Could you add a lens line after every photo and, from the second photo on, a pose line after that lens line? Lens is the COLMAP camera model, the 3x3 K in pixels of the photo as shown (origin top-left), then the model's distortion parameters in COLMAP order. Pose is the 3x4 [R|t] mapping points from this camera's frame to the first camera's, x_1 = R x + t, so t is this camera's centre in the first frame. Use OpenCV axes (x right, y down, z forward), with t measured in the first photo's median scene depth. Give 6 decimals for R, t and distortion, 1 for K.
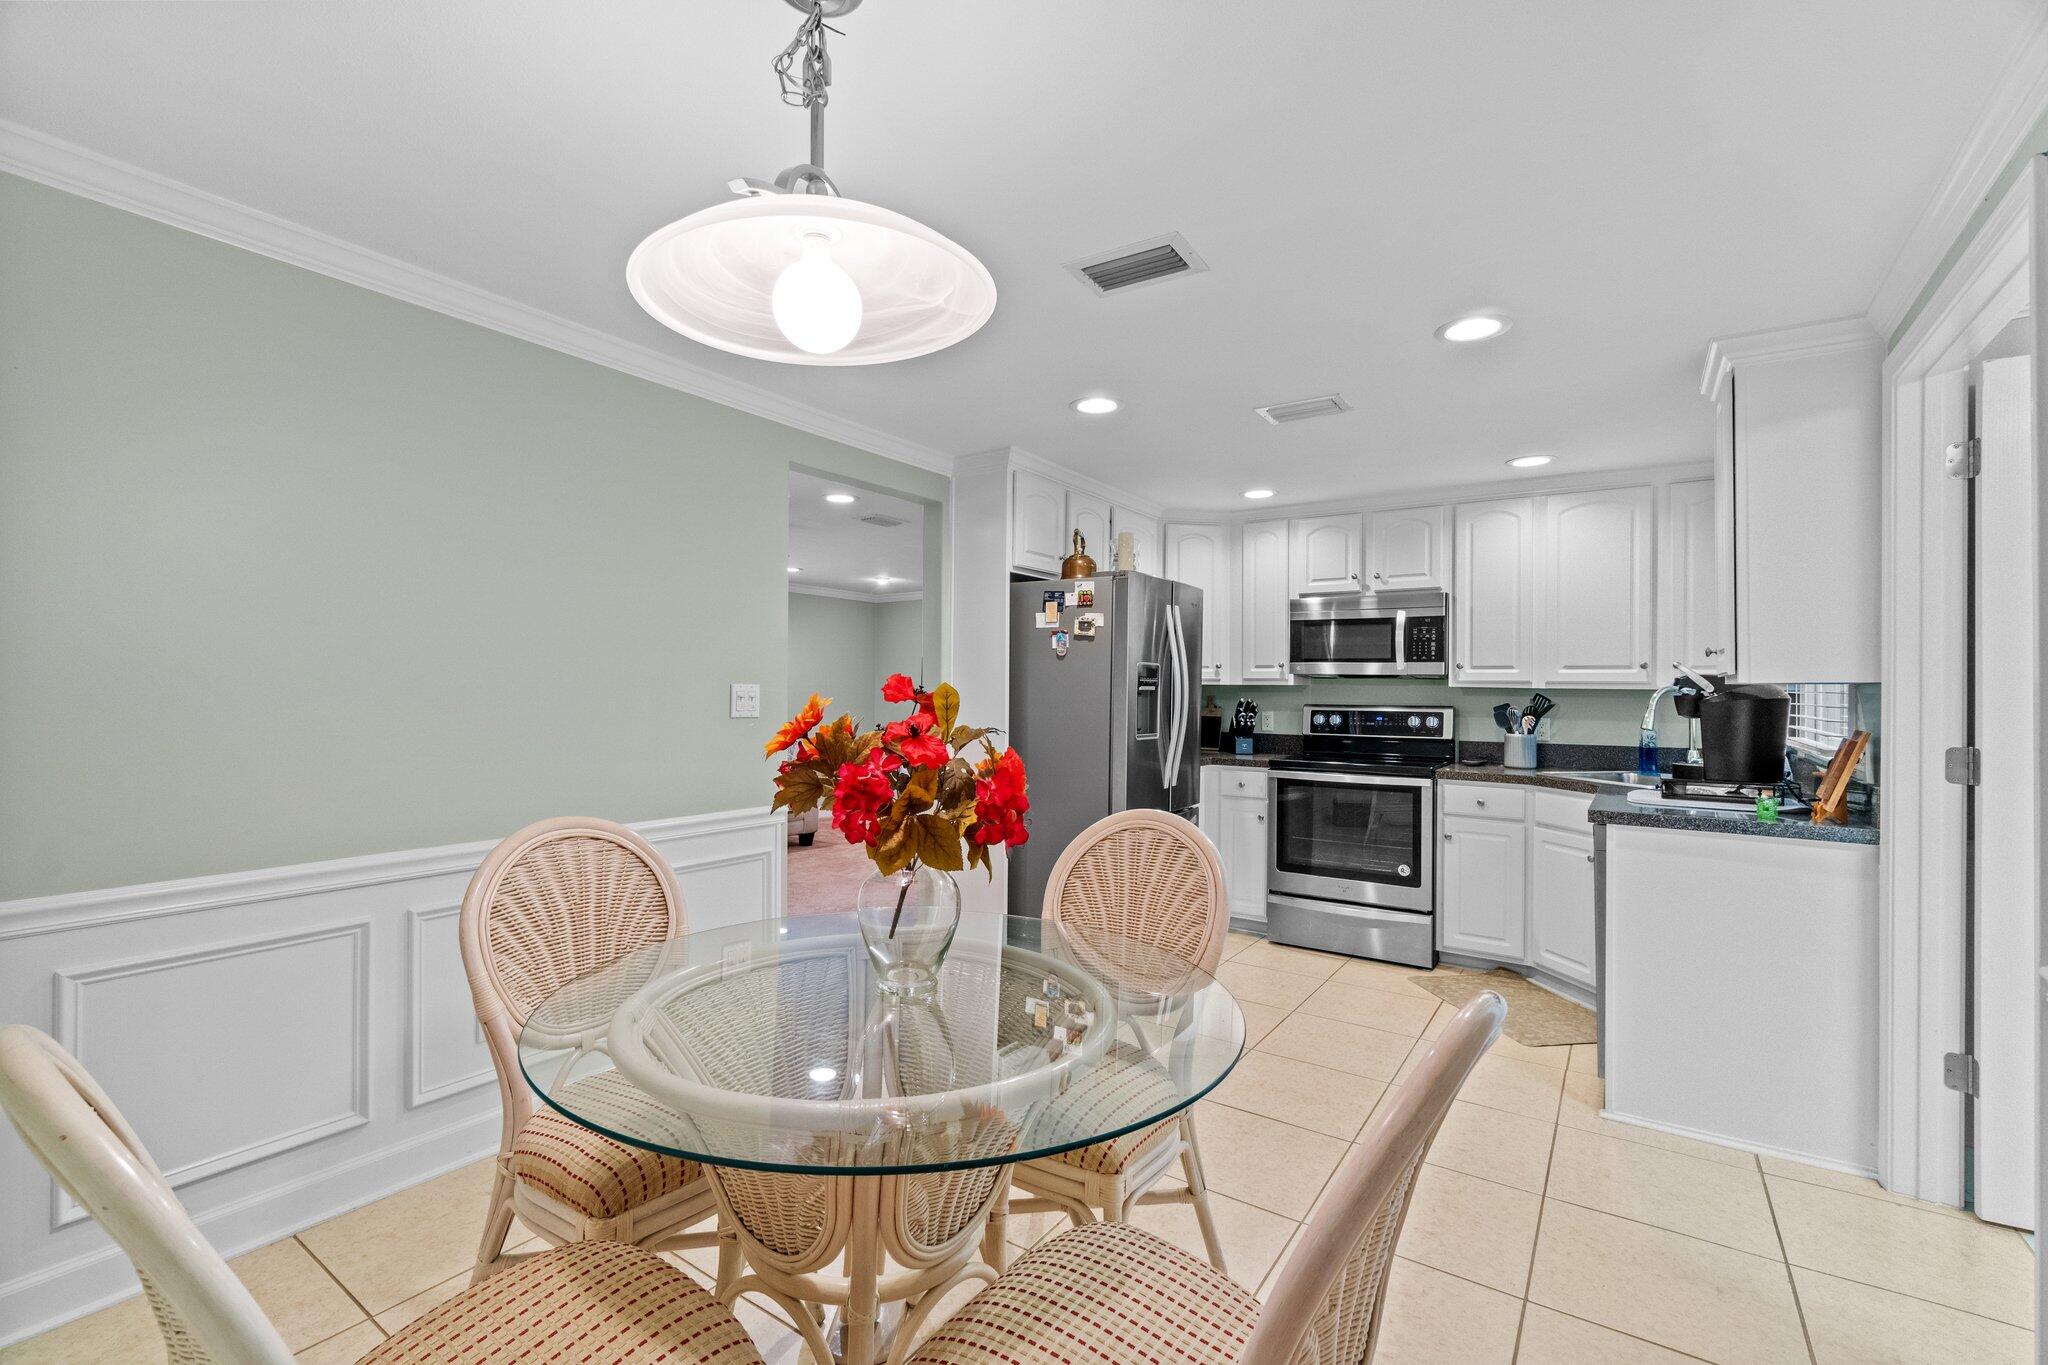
lens RADIAL K [[886.4, 0, 1031.7], [0, 886.4, 694.4], [0, 0, 1]] dist [-0.004302, -0.000735]
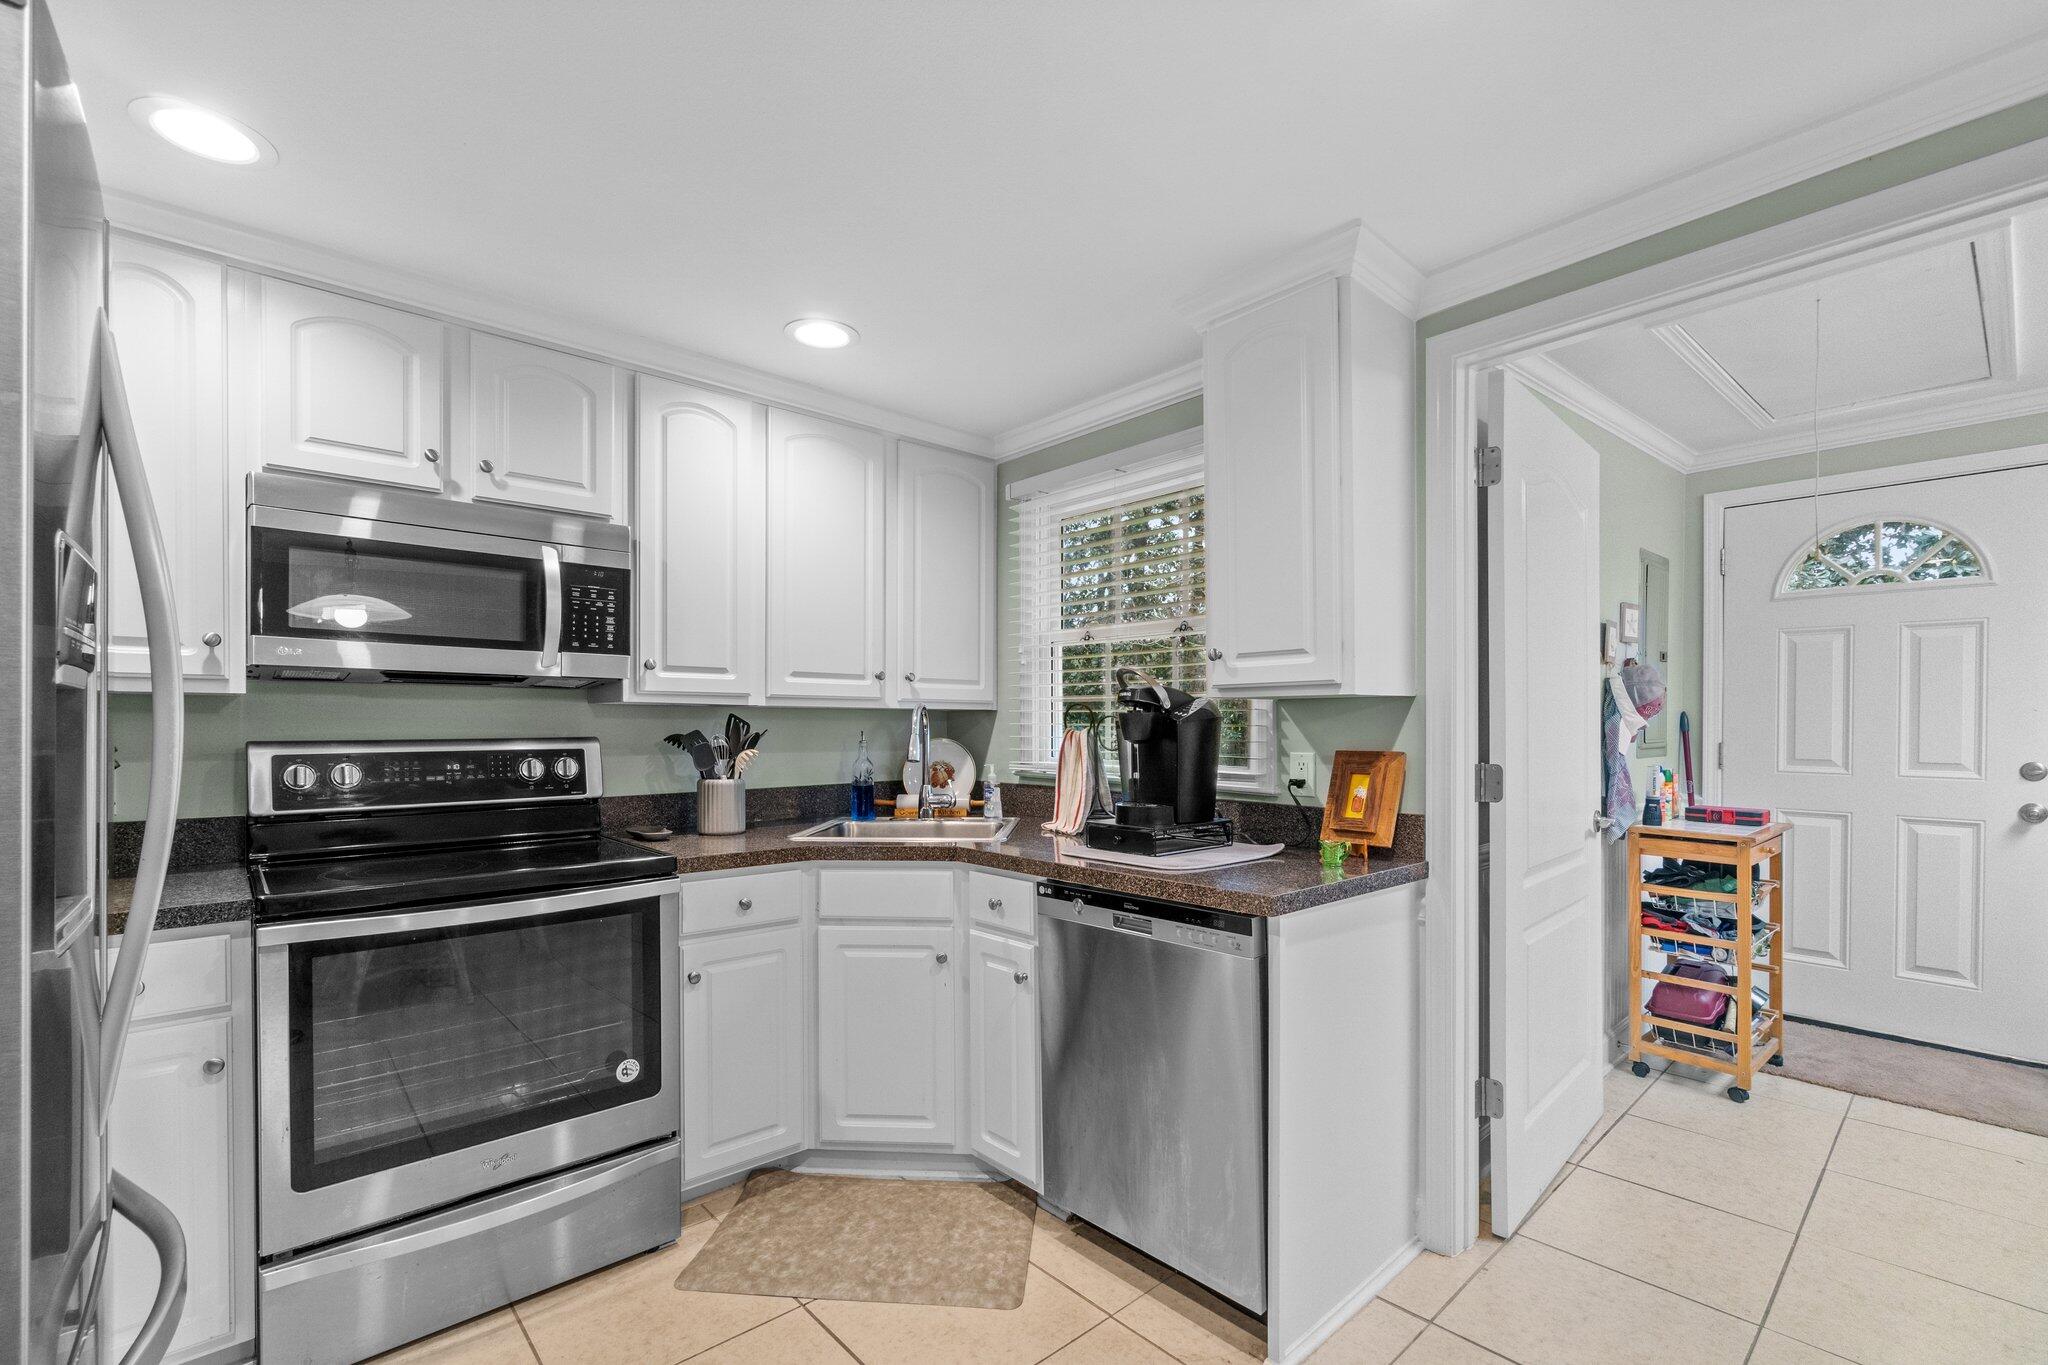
lens RADIAL K [[886.4, 0, 1030.2], [0, 886.4, 726.9], [0, 0, 1]] dist [-0.004302, -0.000735]
pose [[0.236108, -0.014971, 0.971611, -0.003403], [0.004839, 0.999887, 0.014231, 0.000358], [-0.971715, 0.001342, 0.236154, 0.626345]]
